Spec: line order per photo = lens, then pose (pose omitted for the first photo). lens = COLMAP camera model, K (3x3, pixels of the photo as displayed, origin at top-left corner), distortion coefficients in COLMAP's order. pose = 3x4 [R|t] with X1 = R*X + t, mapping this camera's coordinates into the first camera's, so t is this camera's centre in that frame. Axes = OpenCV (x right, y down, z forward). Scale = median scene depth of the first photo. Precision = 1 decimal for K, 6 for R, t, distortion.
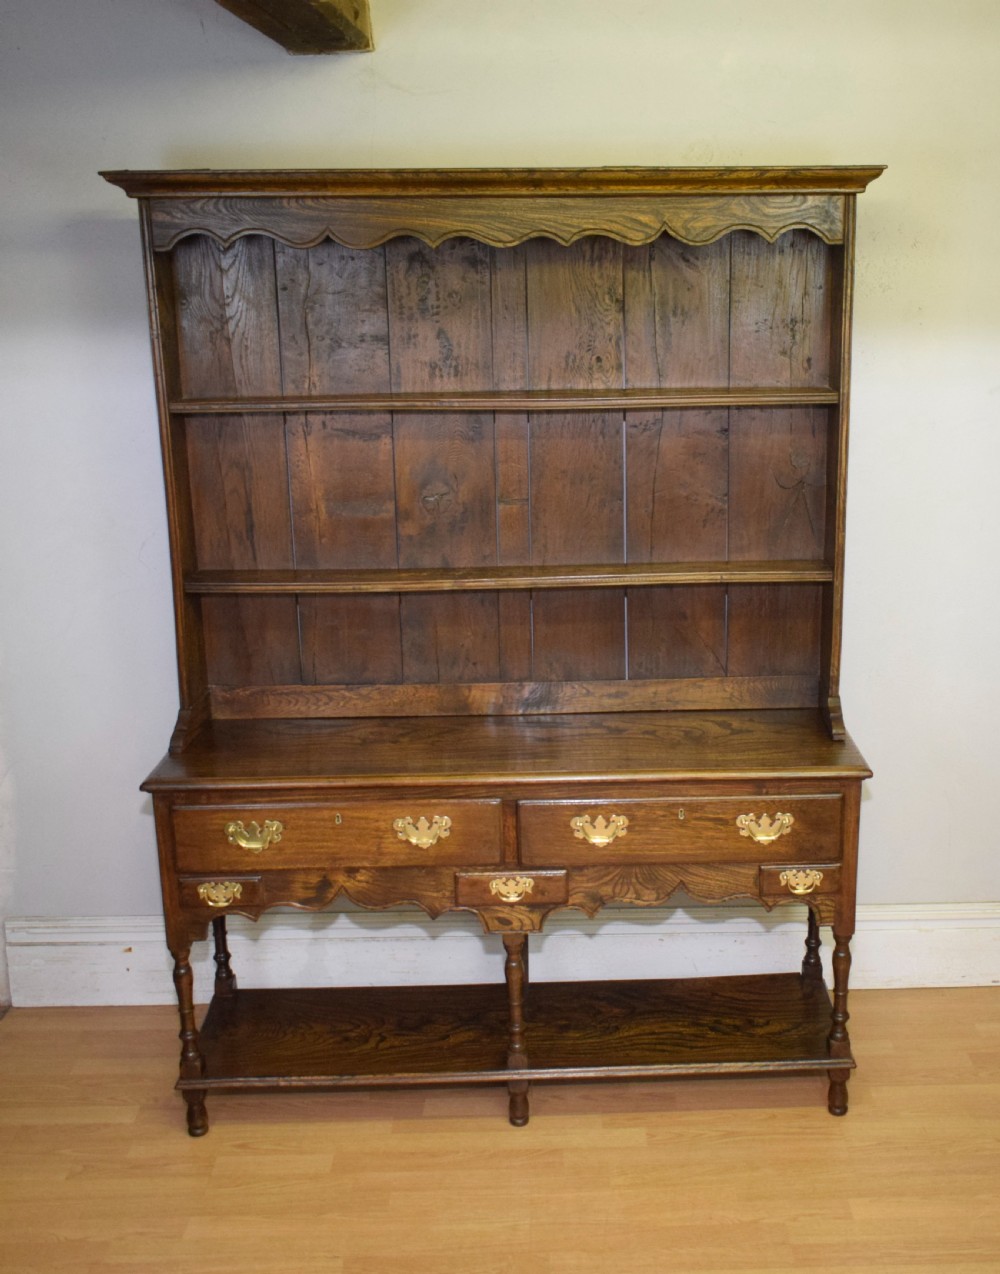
lens RADIAL K [[1497.0, 0, 612.7], [0, 1497.0, 647.8], [0, 0, 1]] dist [-0.019508, 0.000000]
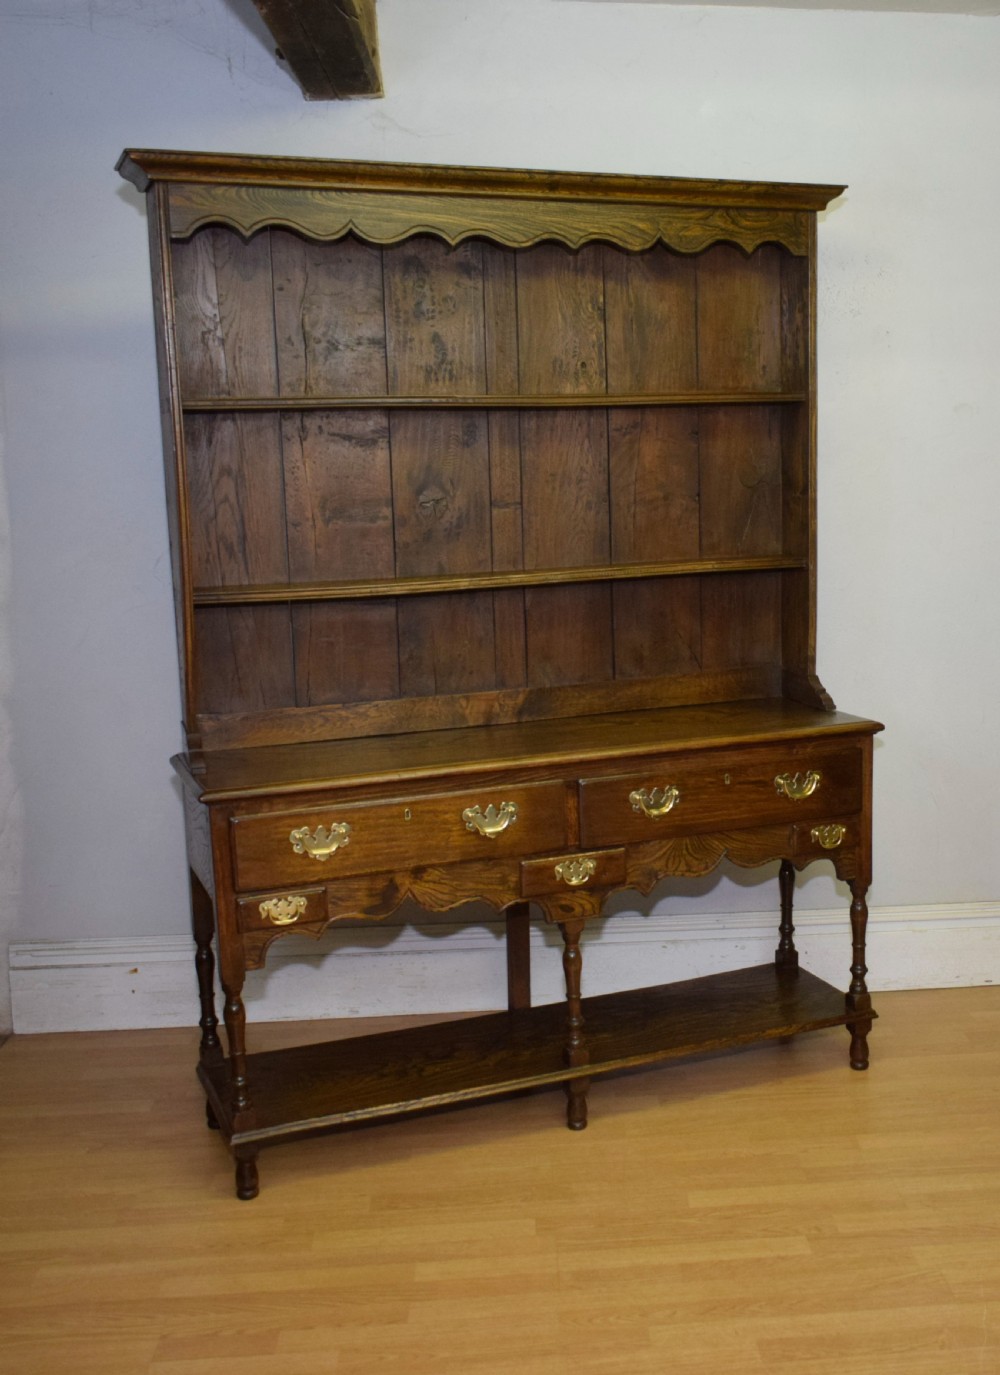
lens RADIAL K [[1604.9, 0, 686.6], [0, 1604.9, 698.4], [0, 0, 1]] dist [-0.018168, 0.000000]
pose [[0.922236, -0.071444, 0.379969, -0.389736], [0.112536, 0.989829, -0.087027, 0.144735], [-0.369887, 0.123019, 0.920896, -0.028528]]
